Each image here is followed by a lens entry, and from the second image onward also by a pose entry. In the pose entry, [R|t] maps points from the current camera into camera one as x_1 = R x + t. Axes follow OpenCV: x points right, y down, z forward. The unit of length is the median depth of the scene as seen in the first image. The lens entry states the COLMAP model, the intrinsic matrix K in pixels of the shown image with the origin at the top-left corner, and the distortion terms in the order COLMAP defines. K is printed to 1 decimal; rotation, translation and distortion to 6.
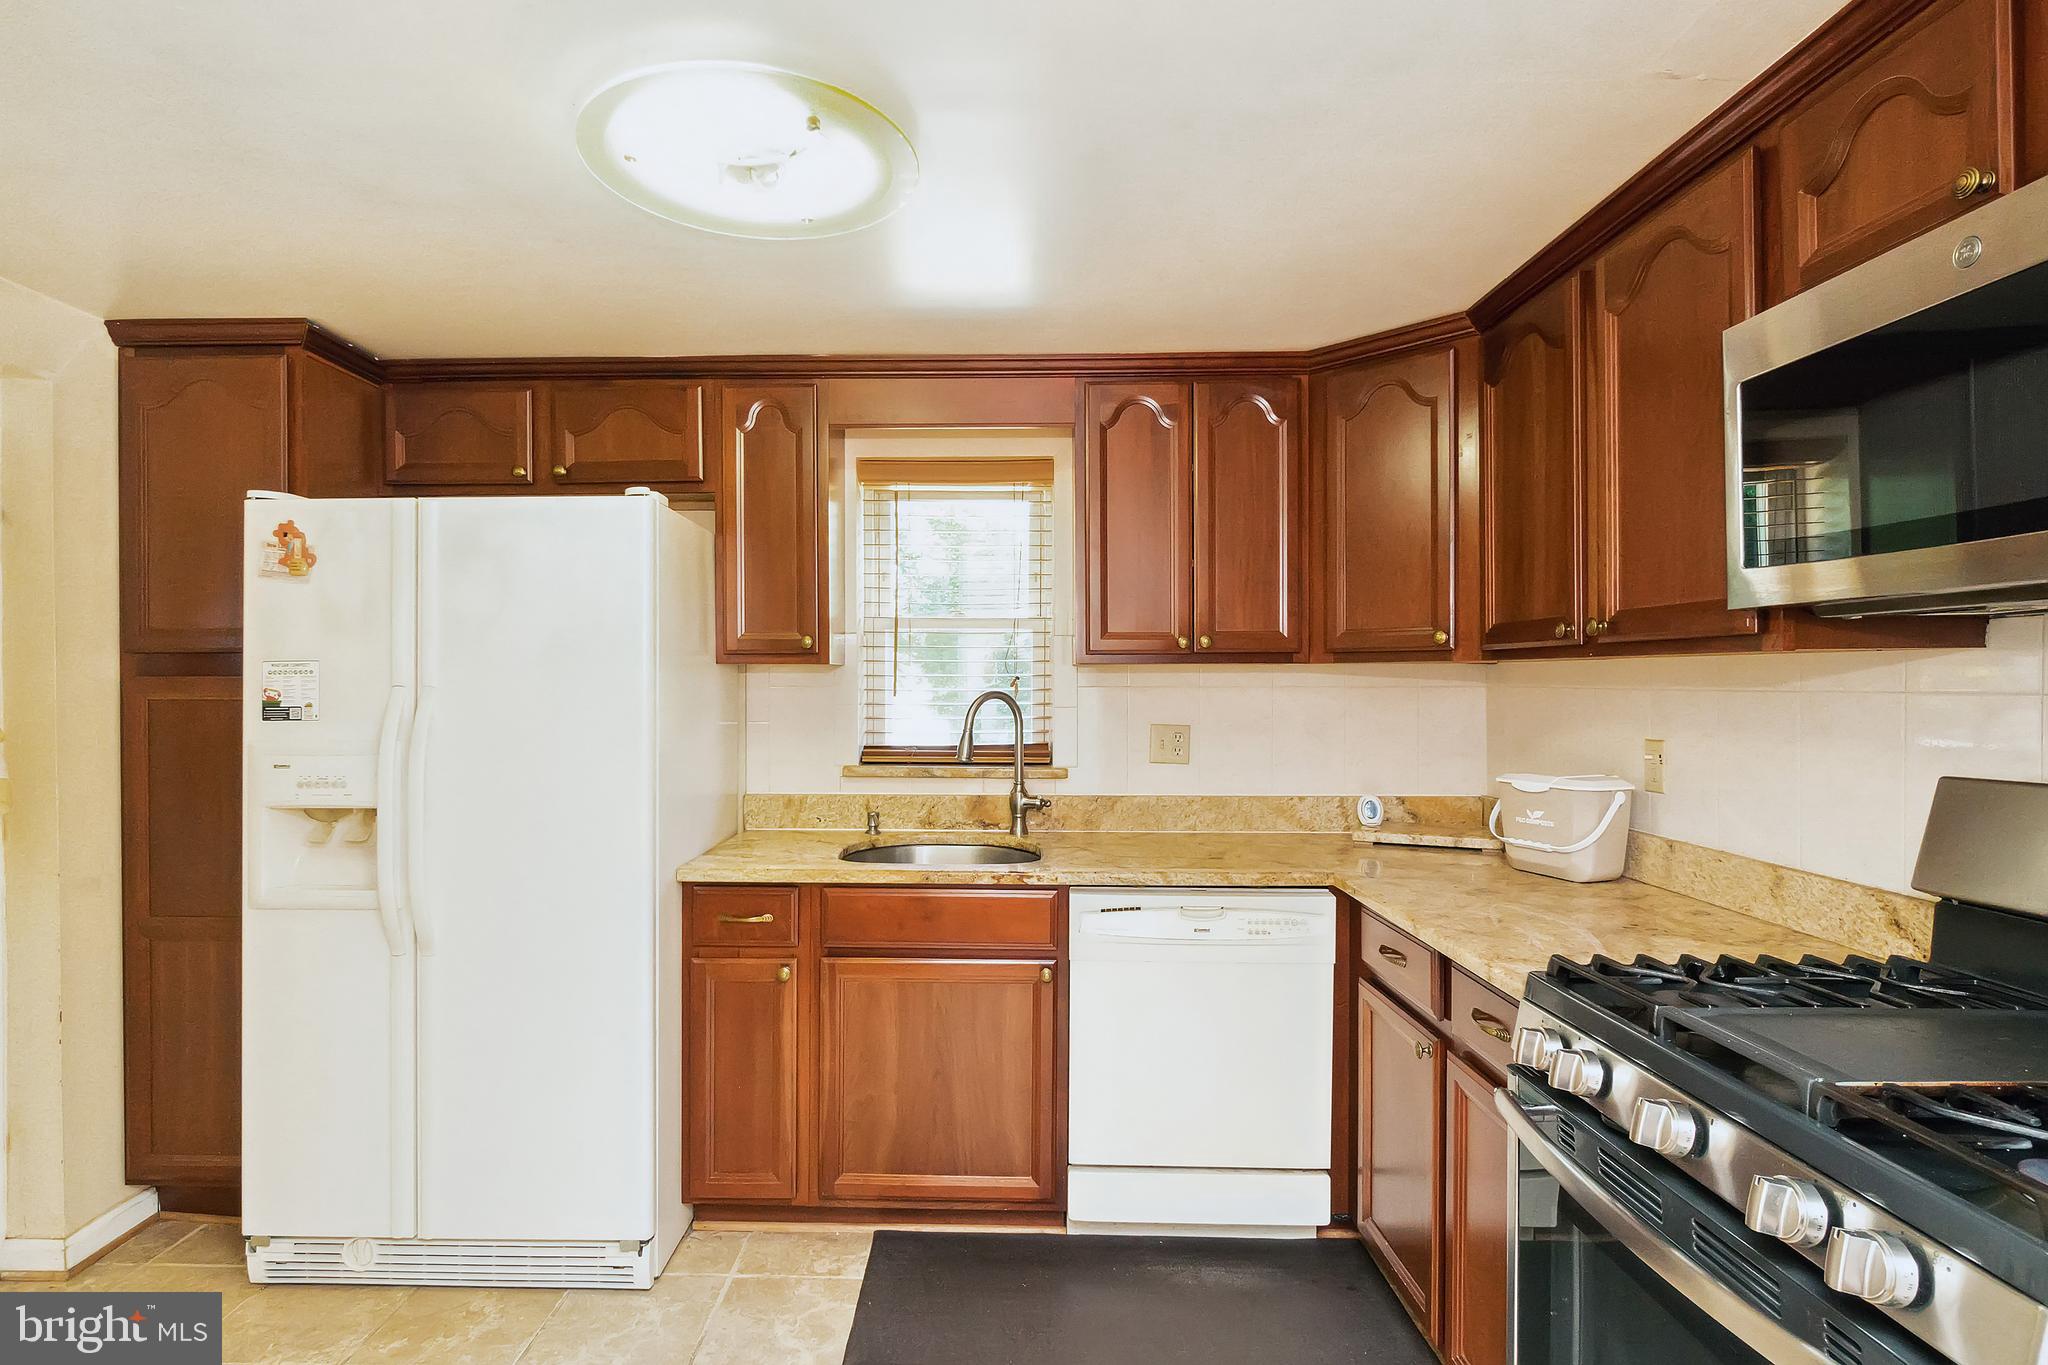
lens RADIAL K [[969.8, 0, 1024.0], [0, 969.8, 682.5], [0, 0, 1]] dist [-0.001494, -0.000047]
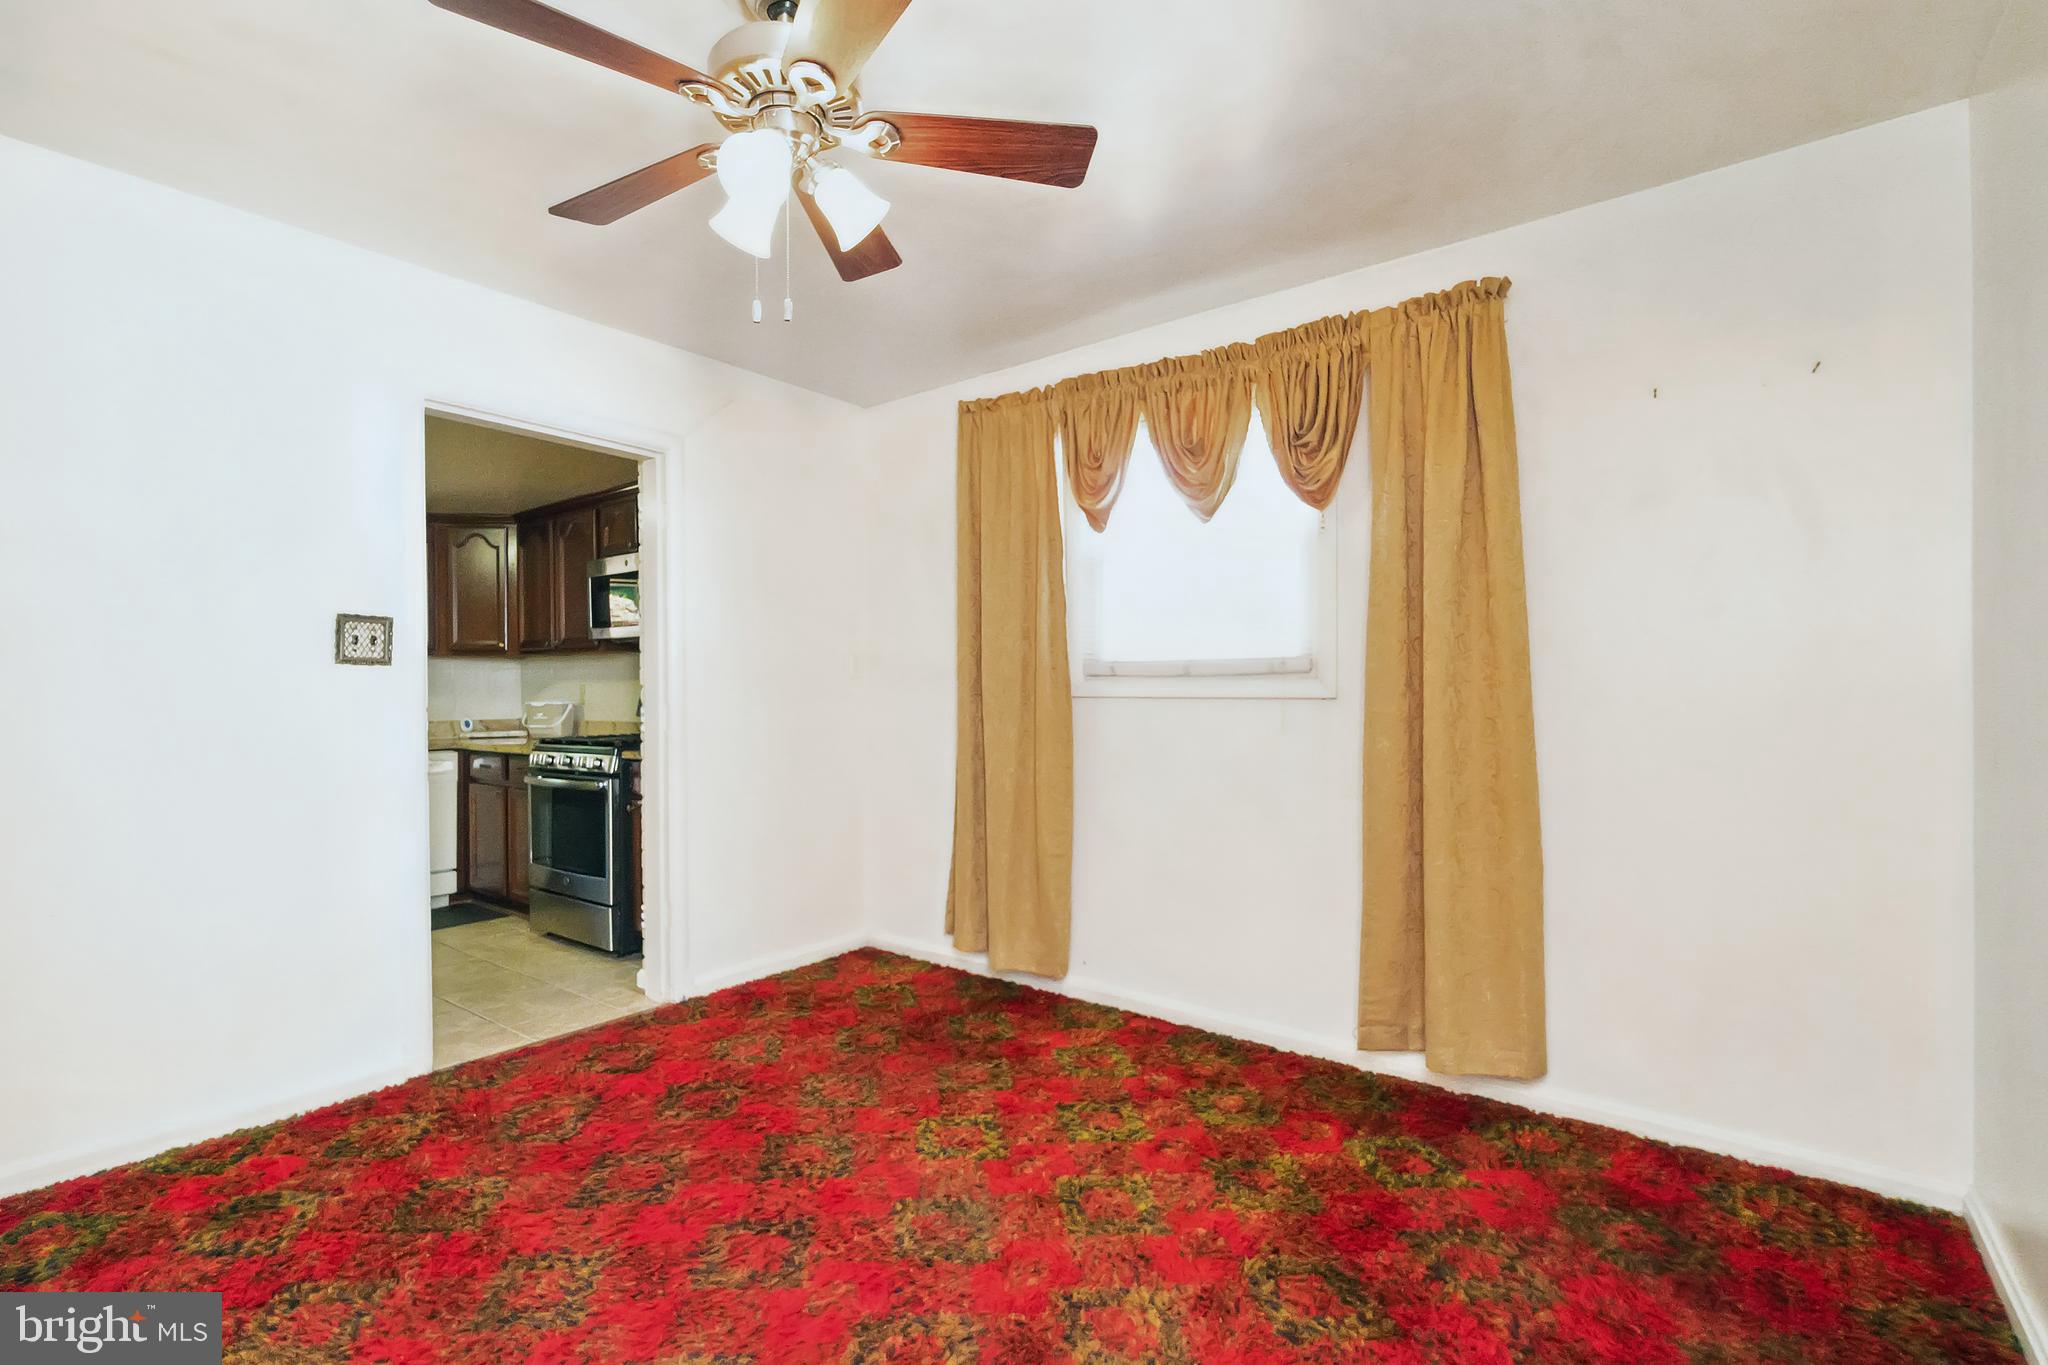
lens RADIAL K [[959.4, 0, 1024.0], [0, 959.4, 682.5], [0, 0, 1]] dist [-0.000781, 0.000072]
pose [[0.609440, -0.009666, 0.792774, -0.708174], [0.009600, 0.999942, 0.004812, 0.048625], [-0.792774, 0.004678, 0.609497, -1.573920]]
